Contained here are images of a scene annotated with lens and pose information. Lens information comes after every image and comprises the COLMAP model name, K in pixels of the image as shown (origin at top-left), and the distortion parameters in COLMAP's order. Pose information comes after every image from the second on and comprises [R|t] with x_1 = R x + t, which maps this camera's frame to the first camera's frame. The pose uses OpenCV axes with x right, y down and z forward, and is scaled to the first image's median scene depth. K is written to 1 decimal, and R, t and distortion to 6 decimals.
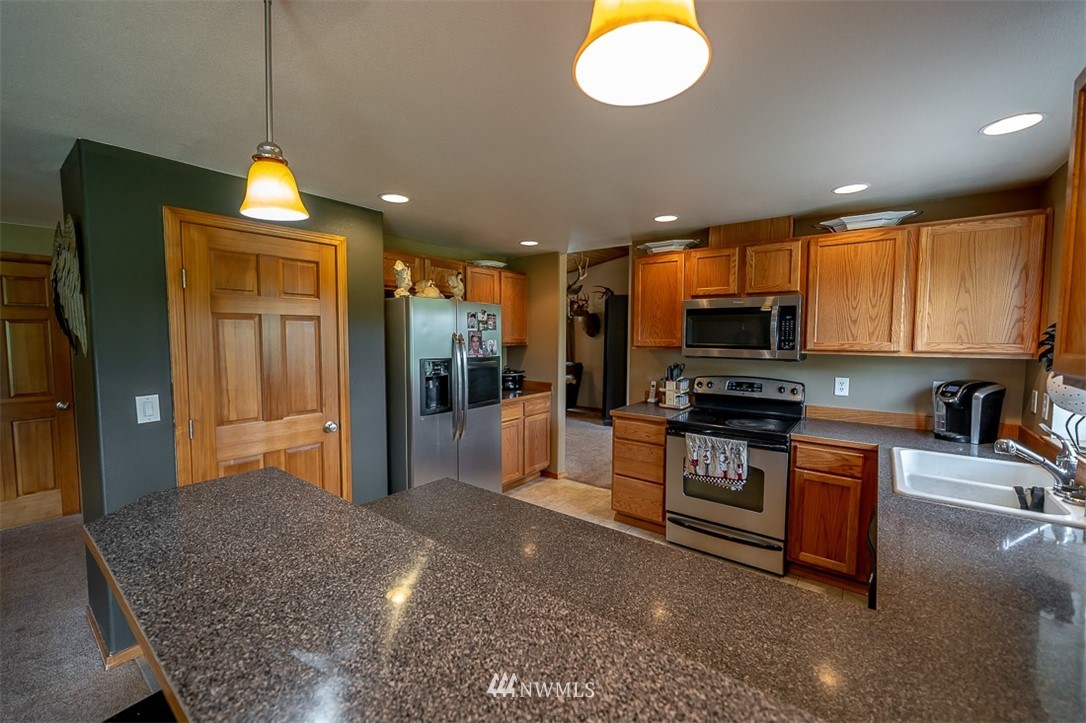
lens RADIAL K [[443.4, 0, 545.9], [0, 443.4, 358.8], [0, 0, 1]] dist [0.000457, -0.000247]
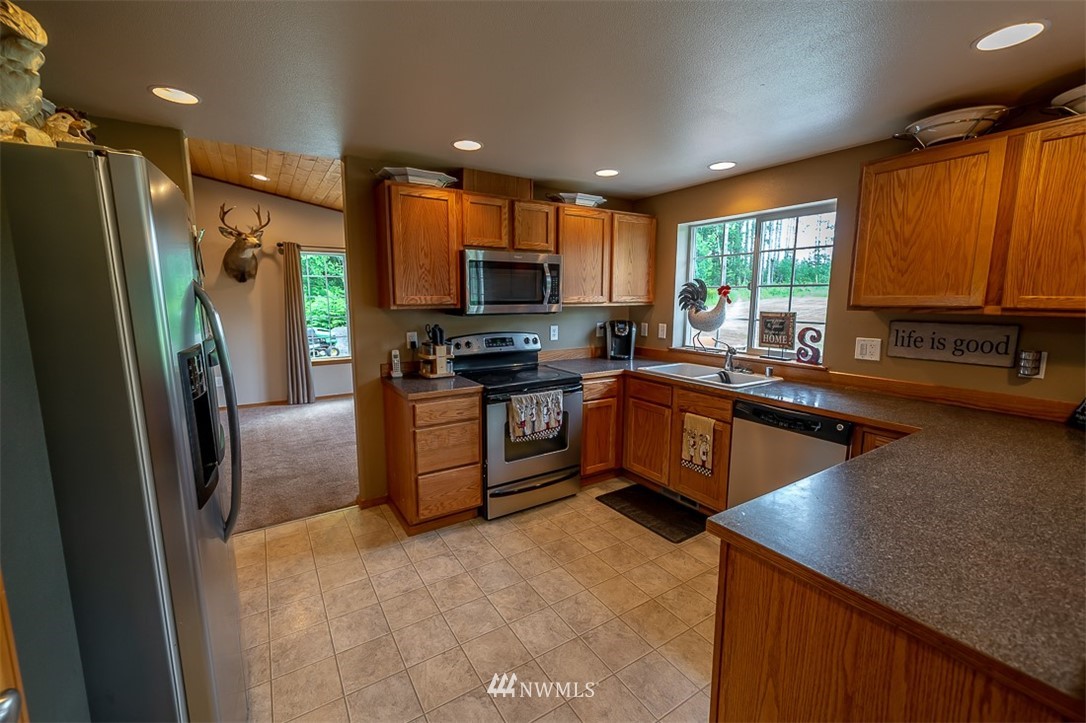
lens RADIAL K [[443.4, 0, 545.9], [0, 443.4, 358.8], [0, 0, 1]] dist [0.000457, -0.000247]
pose [[0.337472, -0.137200, 0.931283, -0.508881], [0.054323, 0.990511, 0.126240, -0.023678], [-0.939767, 0.007987, 0.341723, 0.608123]]
